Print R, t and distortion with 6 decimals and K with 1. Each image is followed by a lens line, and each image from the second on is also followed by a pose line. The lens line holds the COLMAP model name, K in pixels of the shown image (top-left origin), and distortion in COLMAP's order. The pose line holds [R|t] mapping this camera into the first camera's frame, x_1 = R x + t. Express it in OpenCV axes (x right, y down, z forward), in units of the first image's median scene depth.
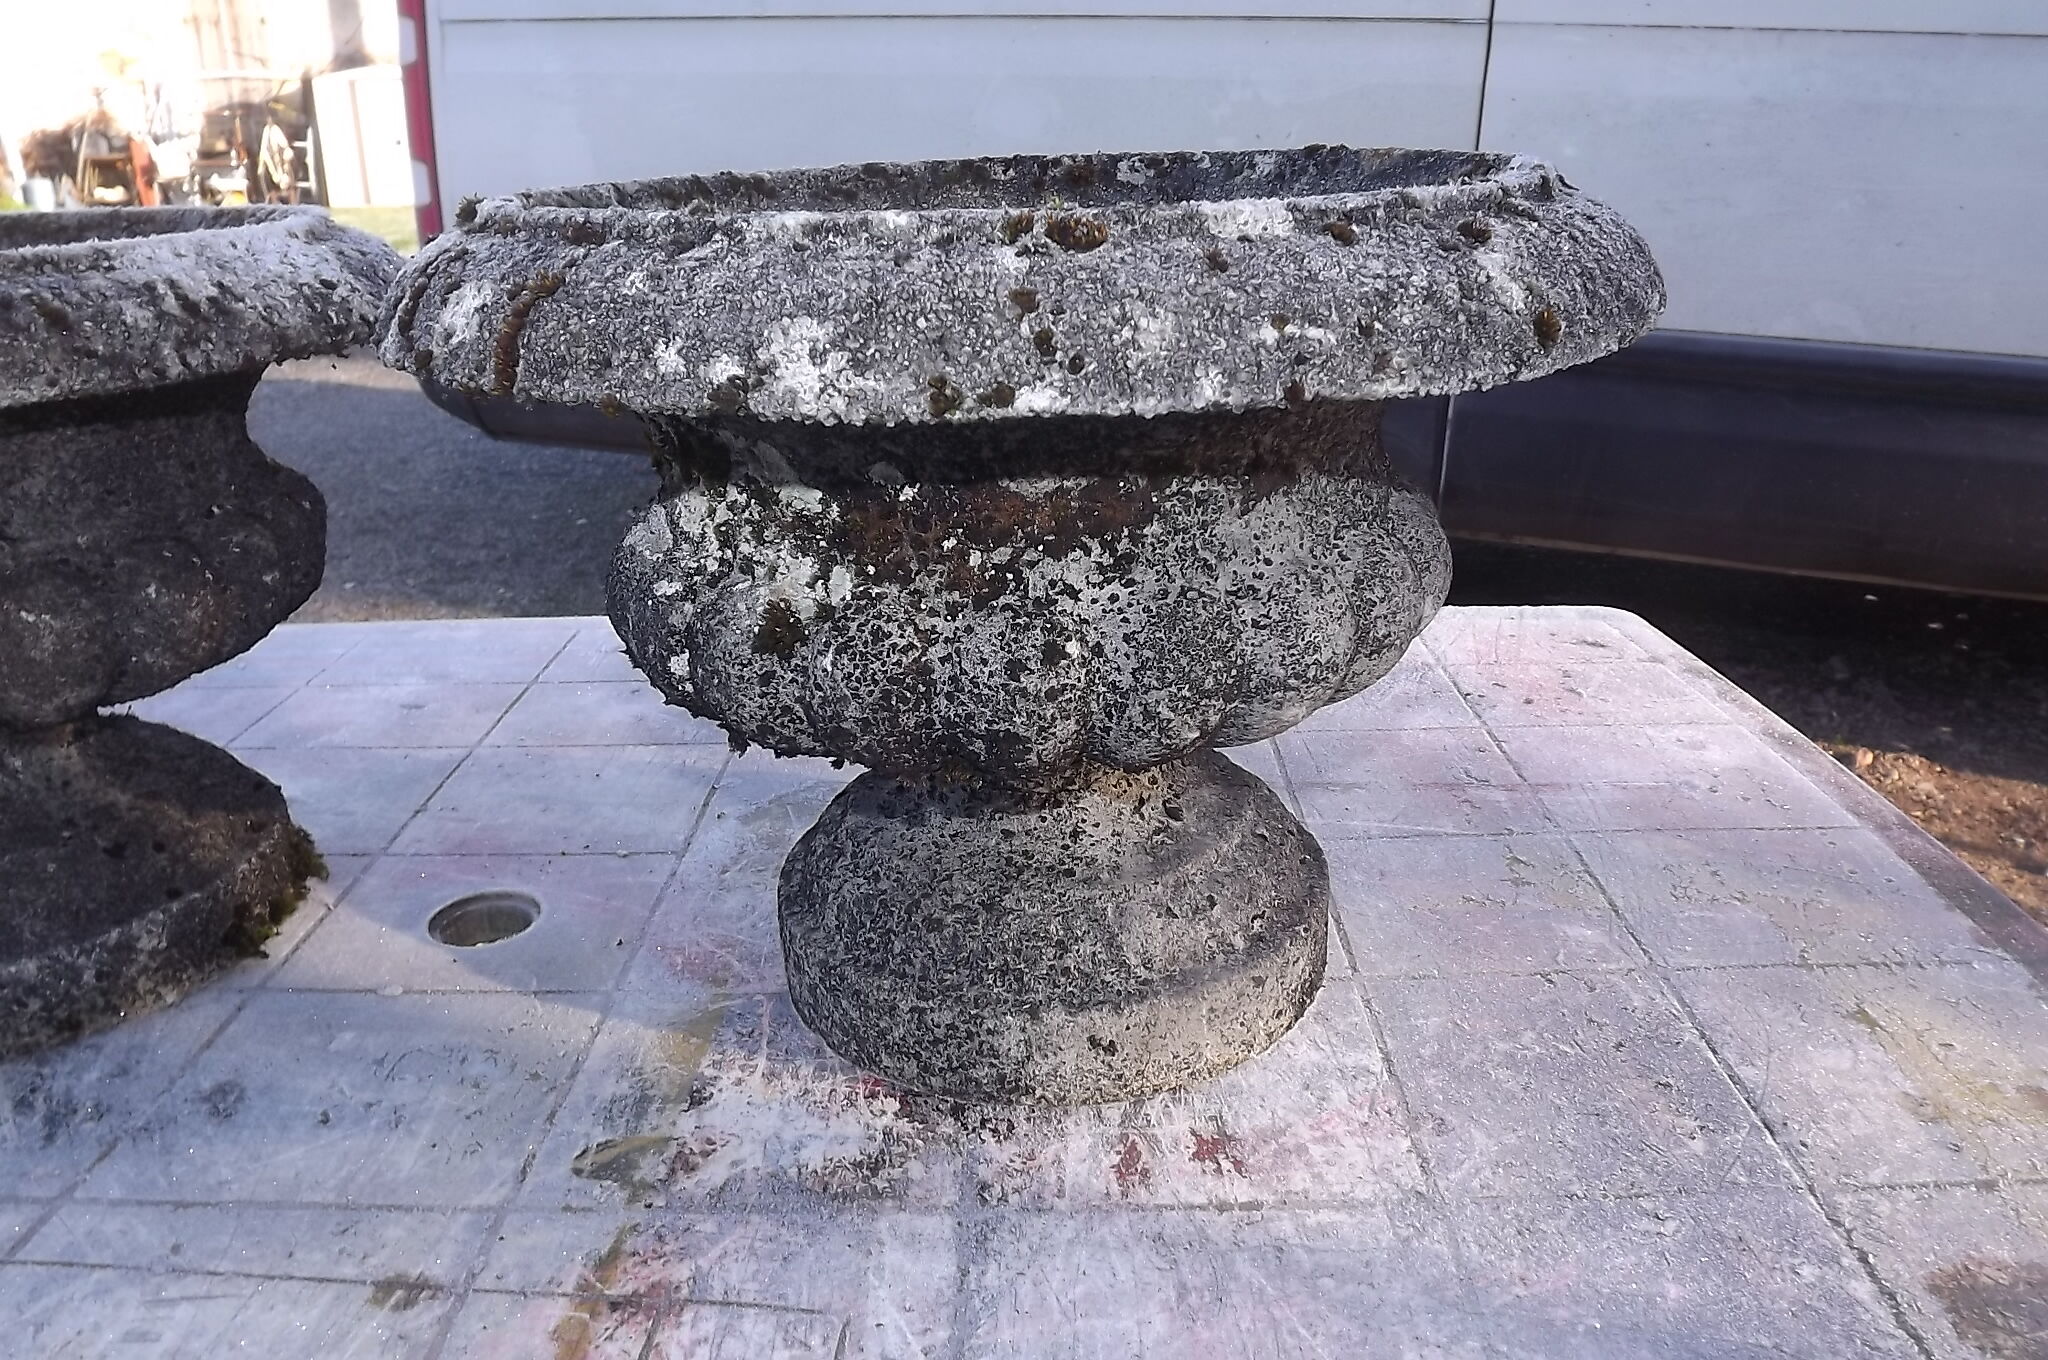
lens RADIAL K [[1473.3, 0, 1024.0], [0, 1473.3, 680.0], [0, 0, 1]] dist [-0.052645, 0.007515]
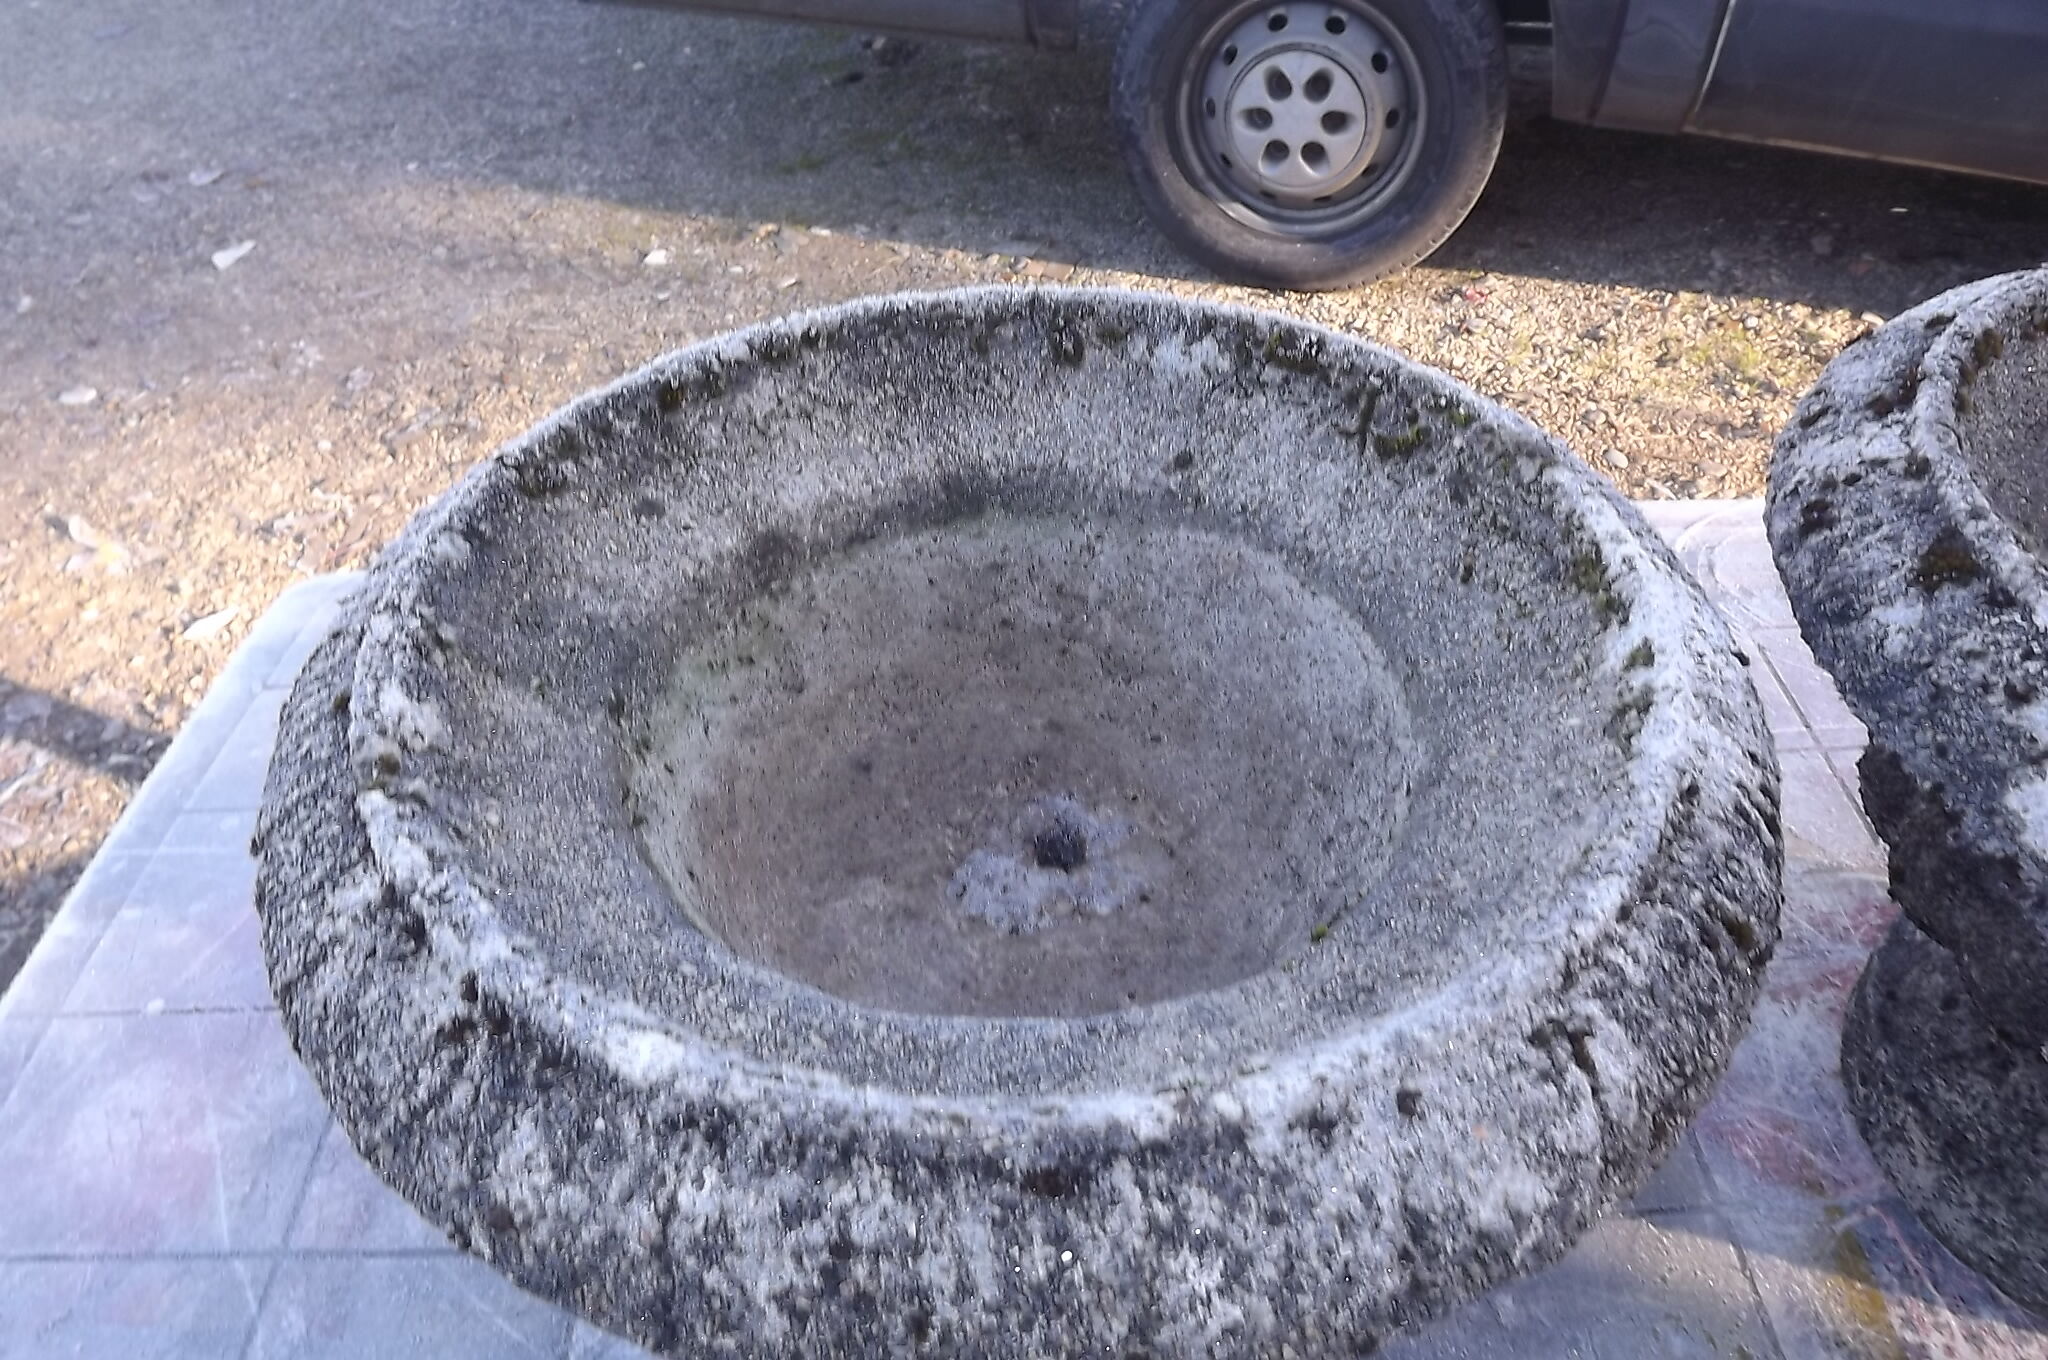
lens RADIAL K [[1475.1, 0, 1035.3], [0, 1475.1, 678.6], [0, 0, 1]] dist [-0.059190, 0.011881]
pose [[0.998931, -0.031392, 0.033930, -0.176299], [0.017620, 0.937199, 0.348350, -0.108018], [-0.042734, -0.347380, 0.936750, 0.054430]]
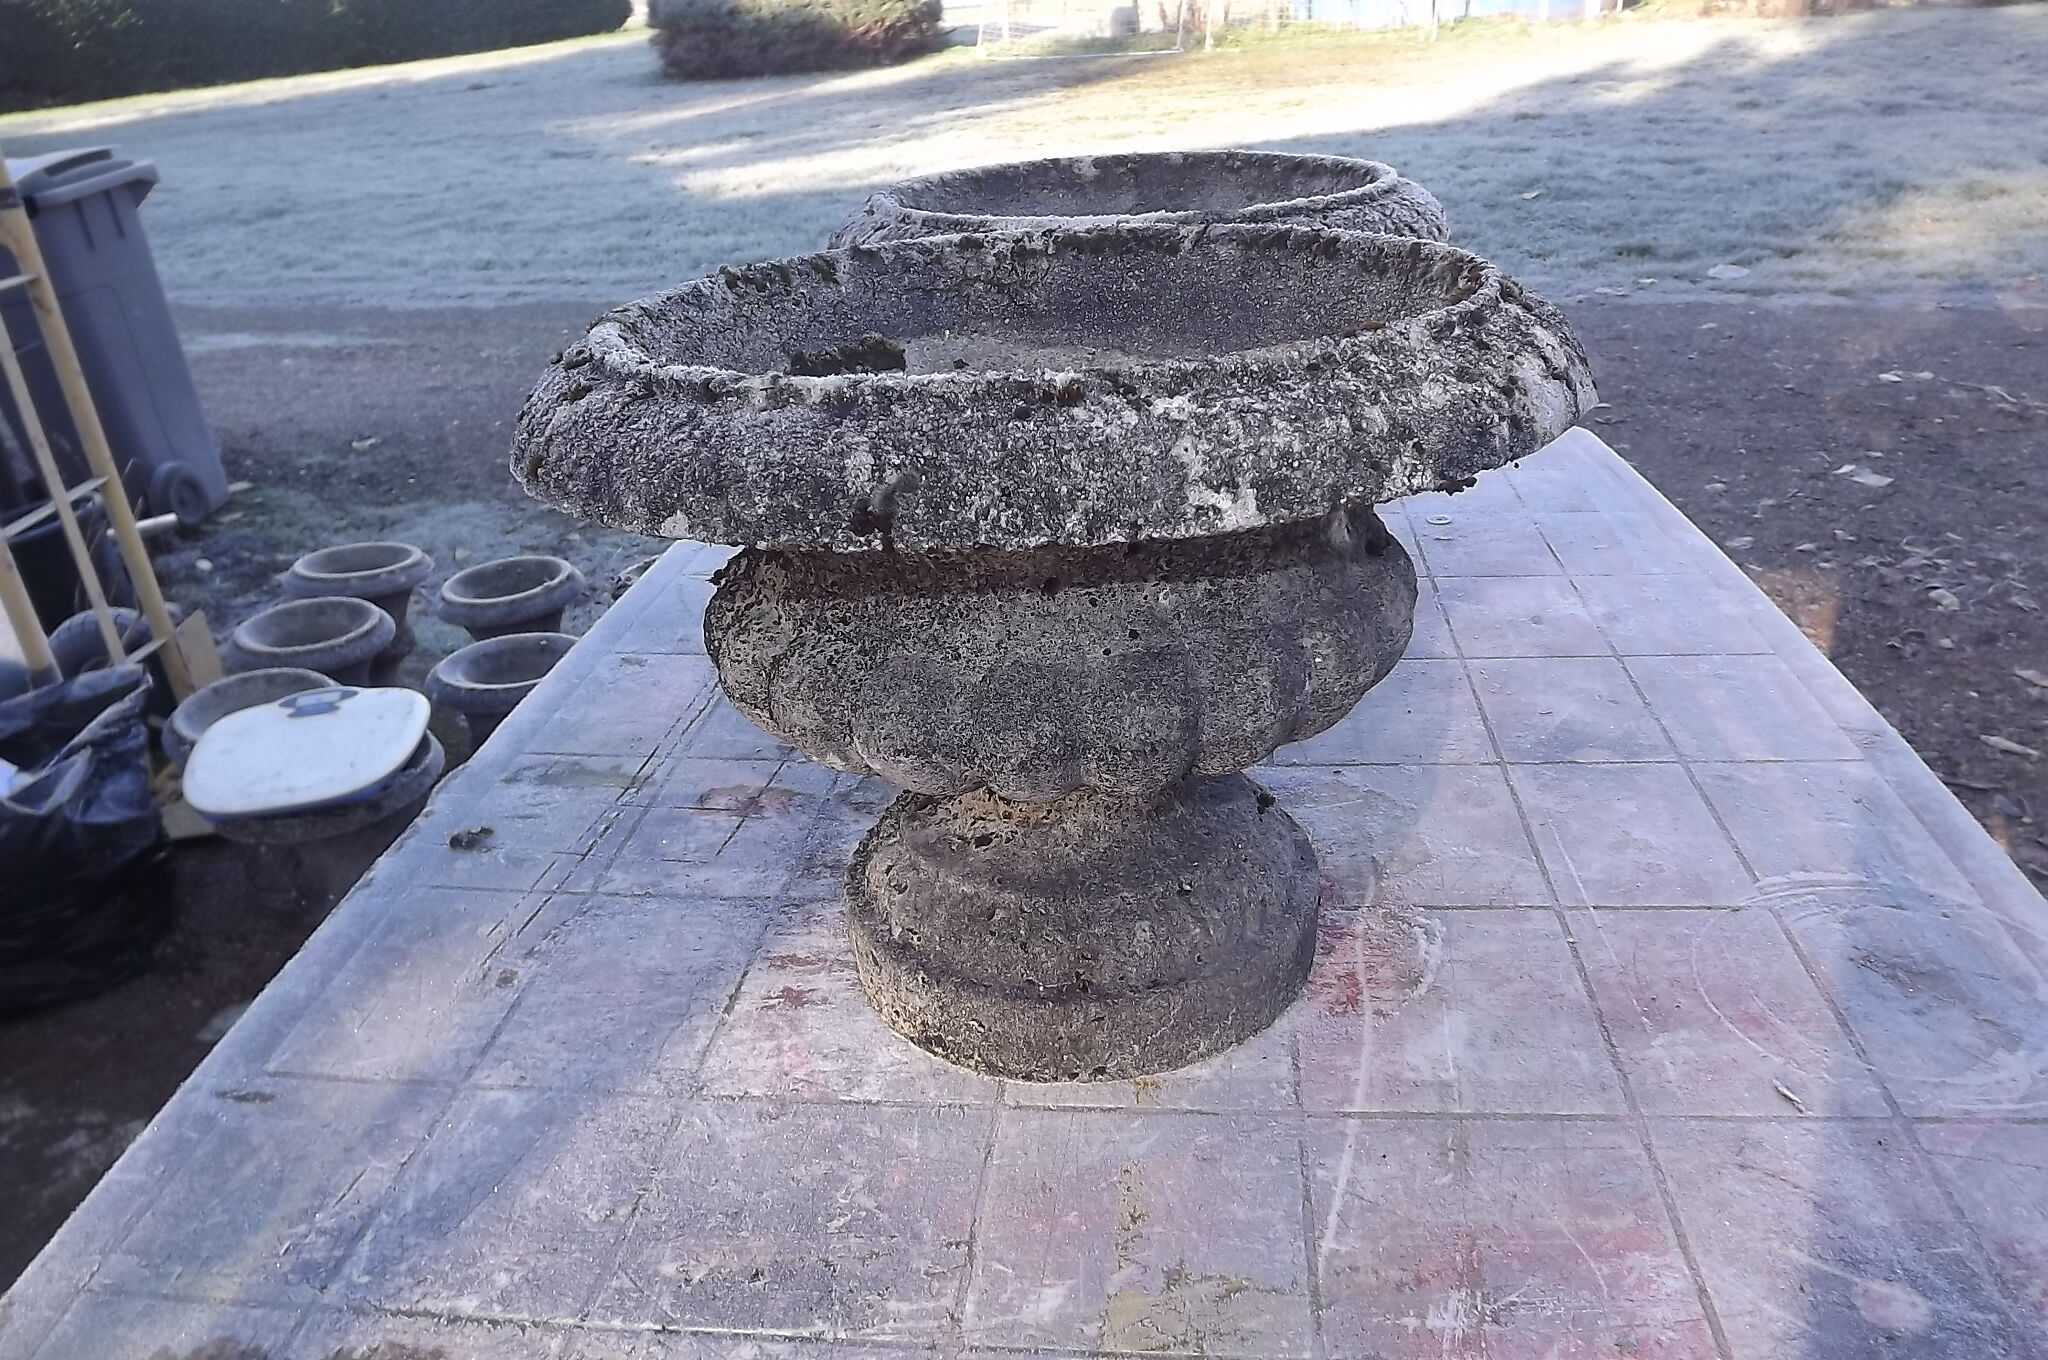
lens RADIAL K [[1463.4, 0, 1057.4], [0, 1463.4, 686.3], [0, 0, 1]] dist [-0.043316, 0.002256]
pose [[-0.082937, 0.442604, -0.892874, 0.229246], [-0.301875, 0.842707, 0.445776, -0.116399], [0.949733, 0.306508, 0.063720, 0.202555]]
